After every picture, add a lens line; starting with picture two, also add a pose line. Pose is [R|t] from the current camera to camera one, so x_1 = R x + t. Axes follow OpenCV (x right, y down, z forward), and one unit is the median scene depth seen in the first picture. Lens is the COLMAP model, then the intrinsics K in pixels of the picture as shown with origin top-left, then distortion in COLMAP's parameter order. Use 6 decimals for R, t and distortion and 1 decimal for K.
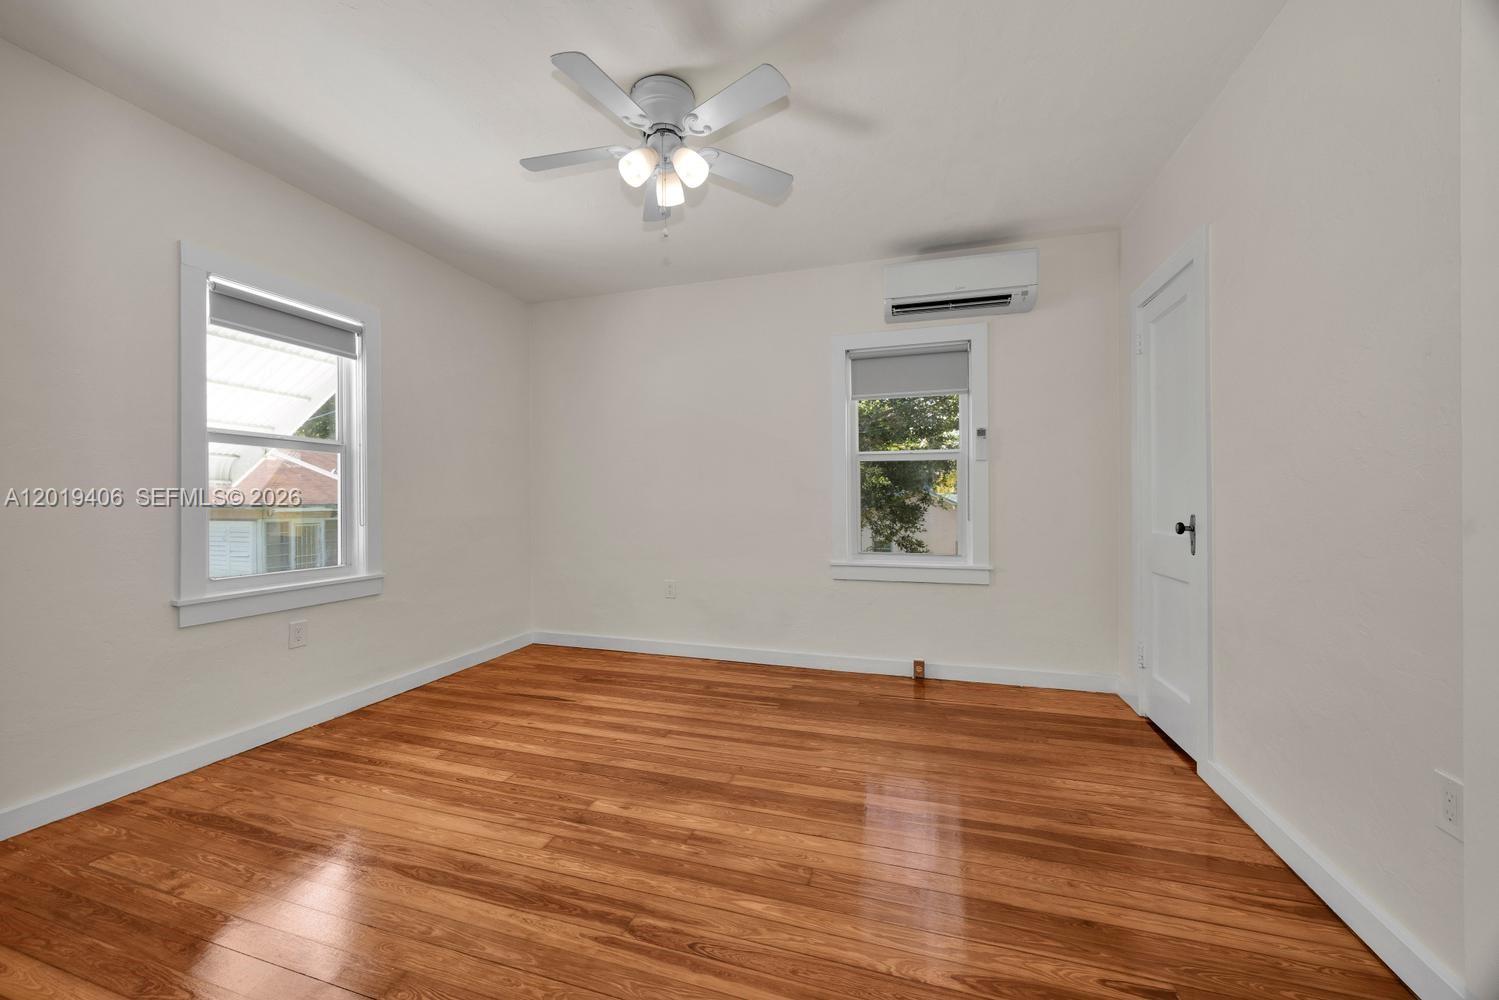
lens RADIAL K [[574.1, 0, 742.5], [0, 574.1, 497.9], [0, 0, 1]] dist [0.009144, -0.000105]
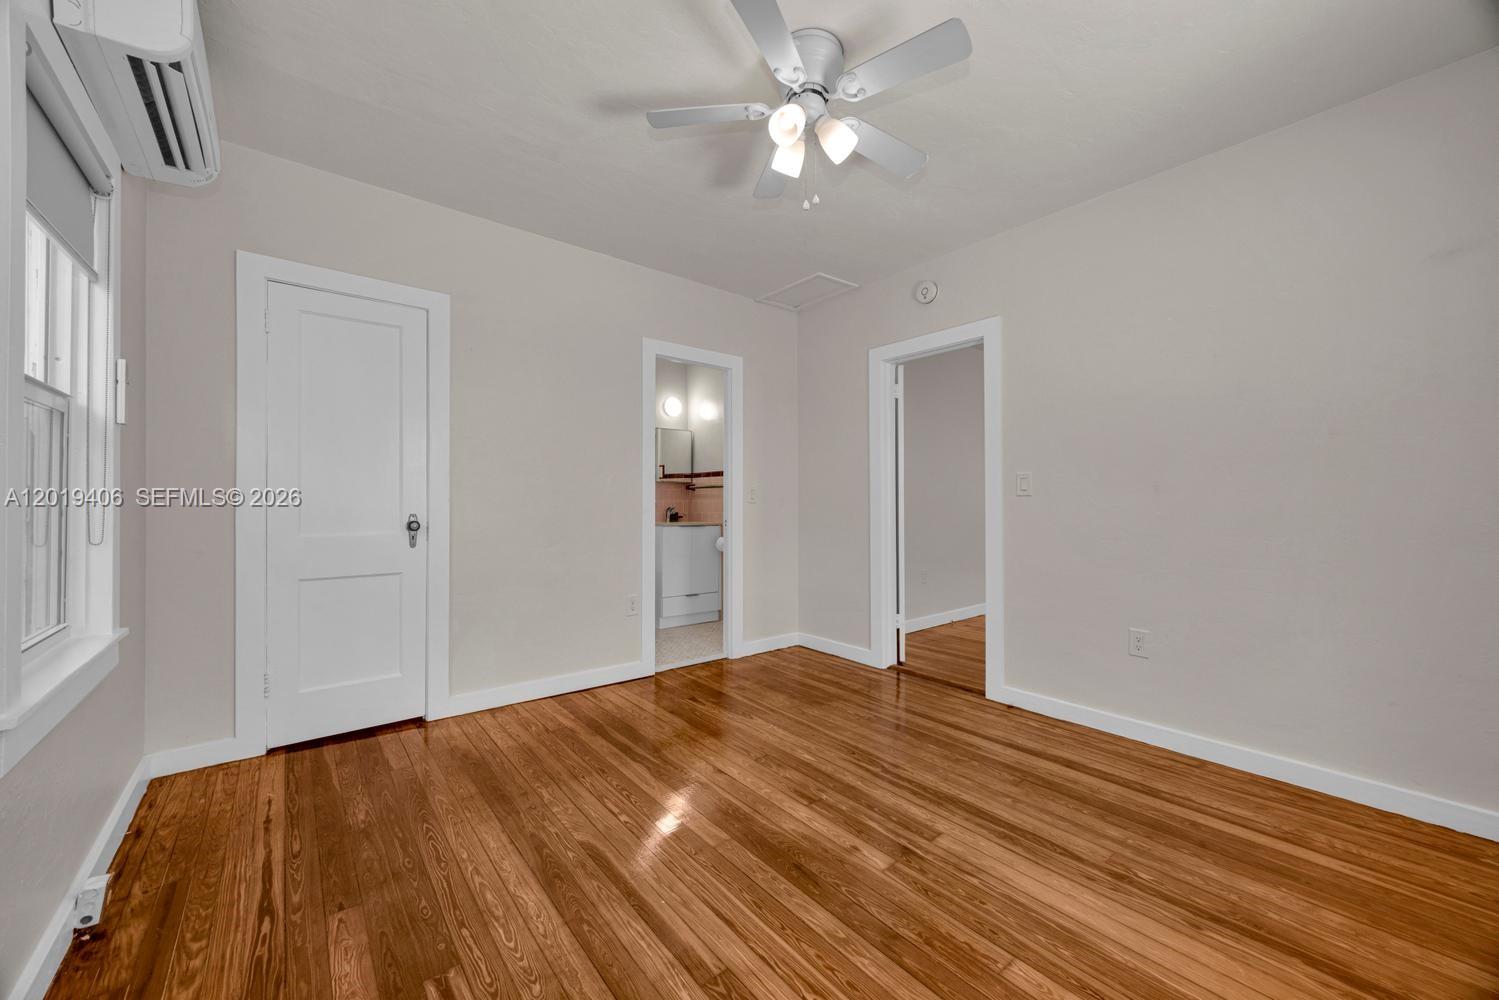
lens RADIAL K [[574.1, 0, 749.4], [0, 574.1, 499.6], [0, 0, 1]] dist [0.009144, -0.000105]
pose [[-0.822948, 0.000196, 0.568117, -0.626286], [-0.004450, 0.999967, -0.006790, -0.009324], [-0.568100, -0.008116, -0.822920, 1.983242]]
